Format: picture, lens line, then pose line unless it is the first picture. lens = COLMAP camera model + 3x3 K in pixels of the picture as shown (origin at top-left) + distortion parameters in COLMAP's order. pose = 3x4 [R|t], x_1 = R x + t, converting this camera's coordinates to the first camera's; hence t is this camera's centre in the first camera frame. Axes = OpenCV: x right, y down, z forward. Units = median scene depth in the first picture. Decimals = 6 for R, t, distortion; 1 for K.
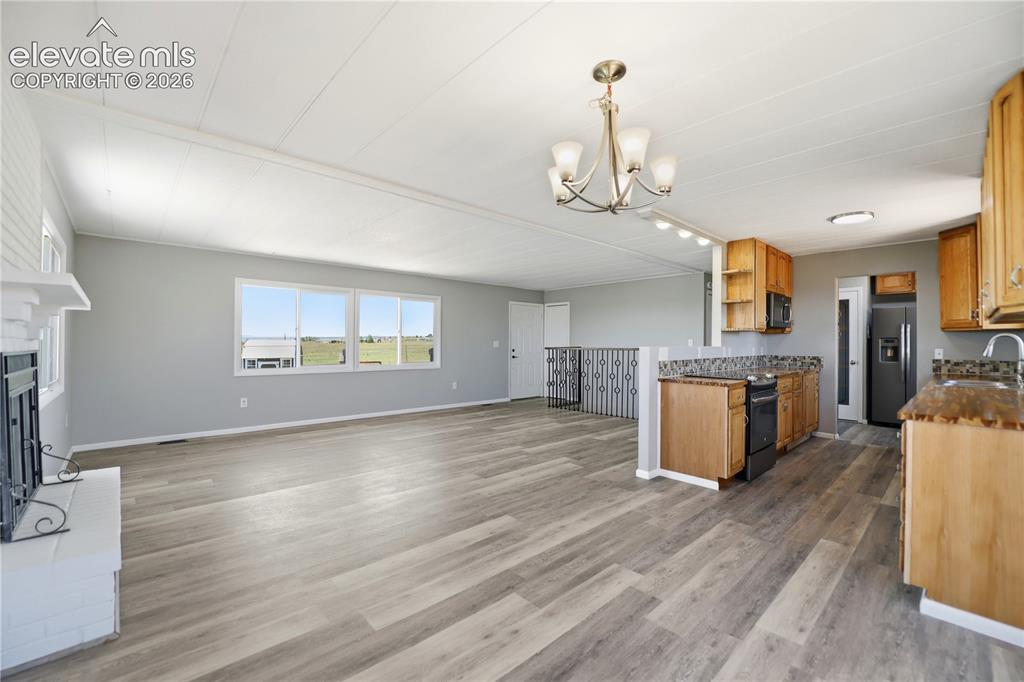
lens RADIAL K [[424.4, 0, 511.6], [0, 424.4, 345.9], [0, 0, 1]] dist [-0.020023, -0.000558]
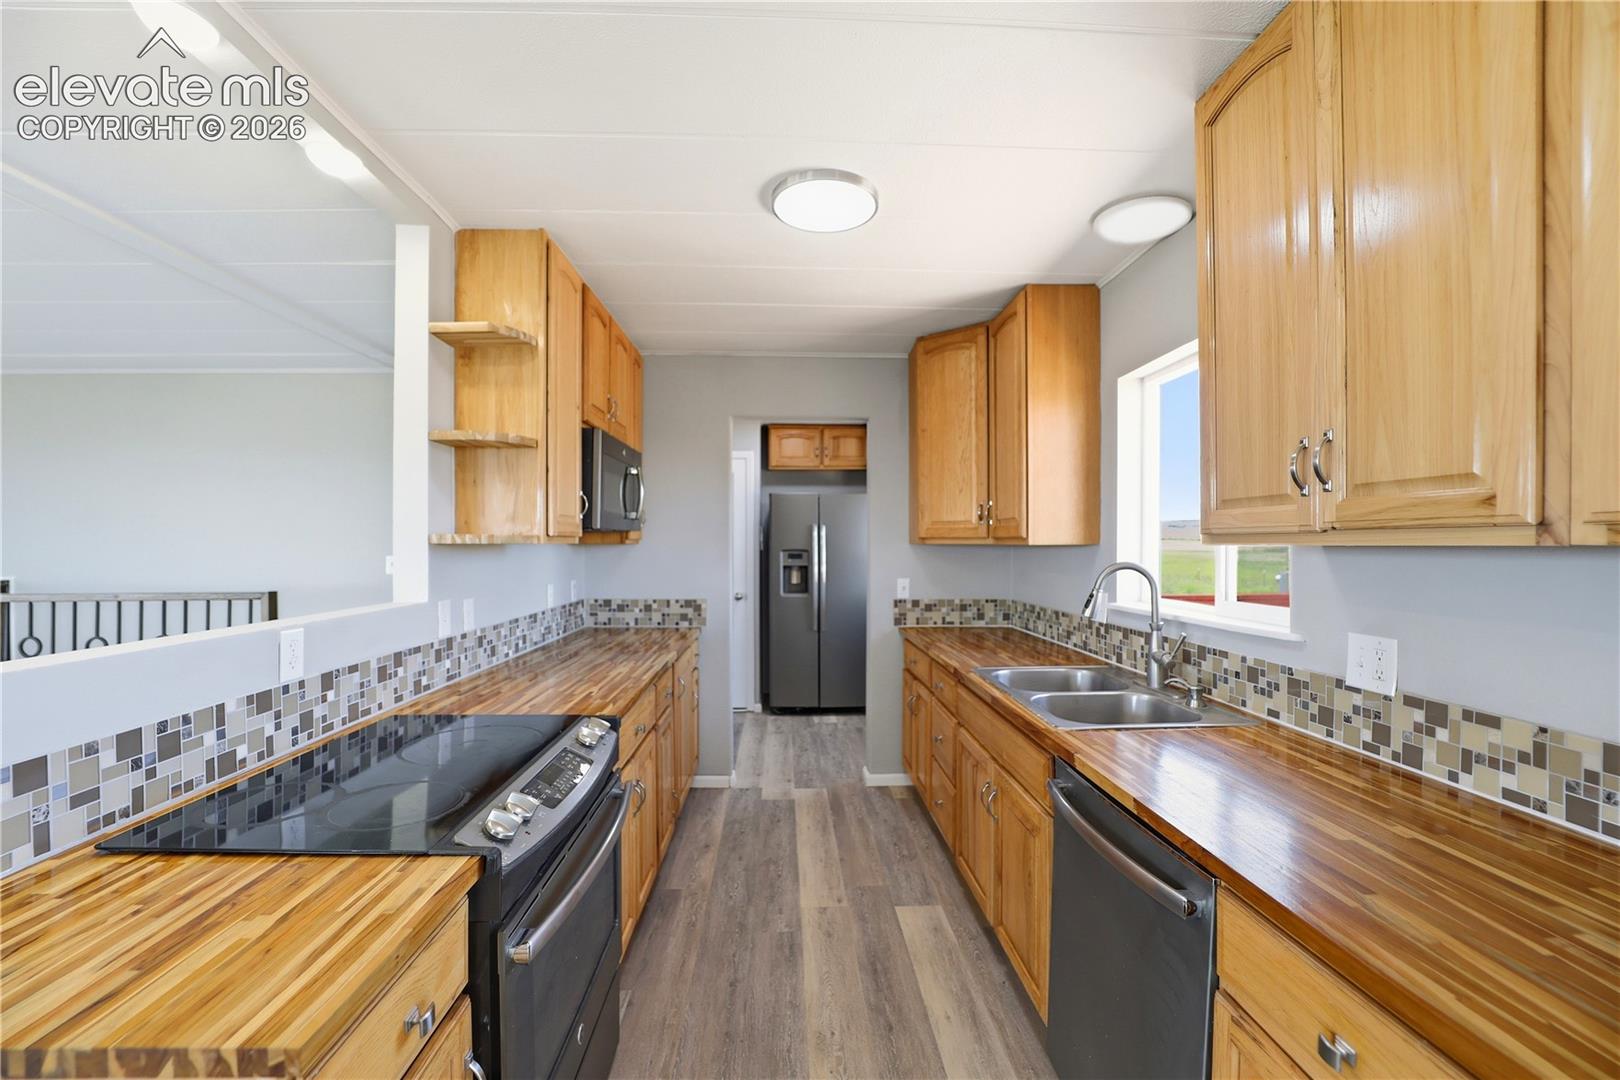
lens RADIAL K [[656.9, 0, 815.8], [0, 656.9, 540.6], [0, 0, 1]] dist [-0.019972, -0.000059]
pose [[0.636561, -0.001930, 0.771224, 0.337611], [0.008739, 0.999951, -0.004711, -0.033808], [-0.771177, 0.009739, 0.636546, 0.552509]]
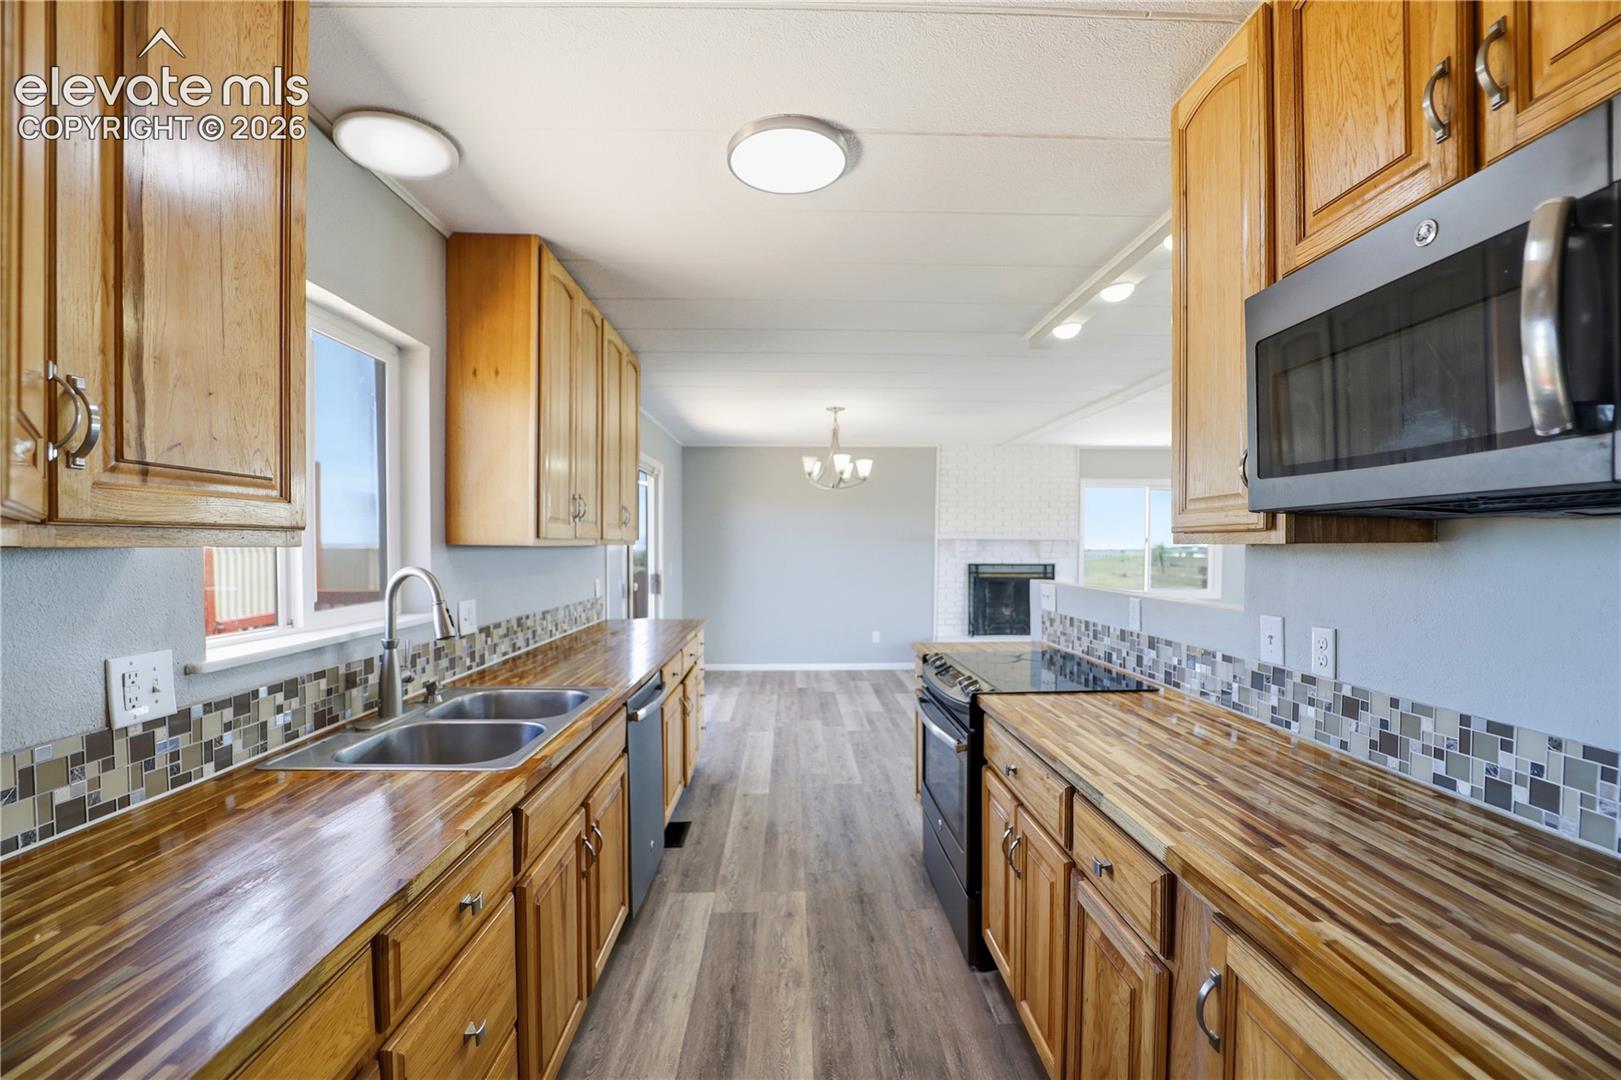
lens RADIAL K [[671.9, 0, 809.9], [0, 671.9, 547.7], [0, 0, 1]] dist [-0.020023, -0.000558]
pose [[-0.654832, -0.001717, -0.755772, 0.954529], [-0.008217, 0.999954, 0.004847, -0.033848], [0.755730, 0.009384, -0.654817, 1.082350]]
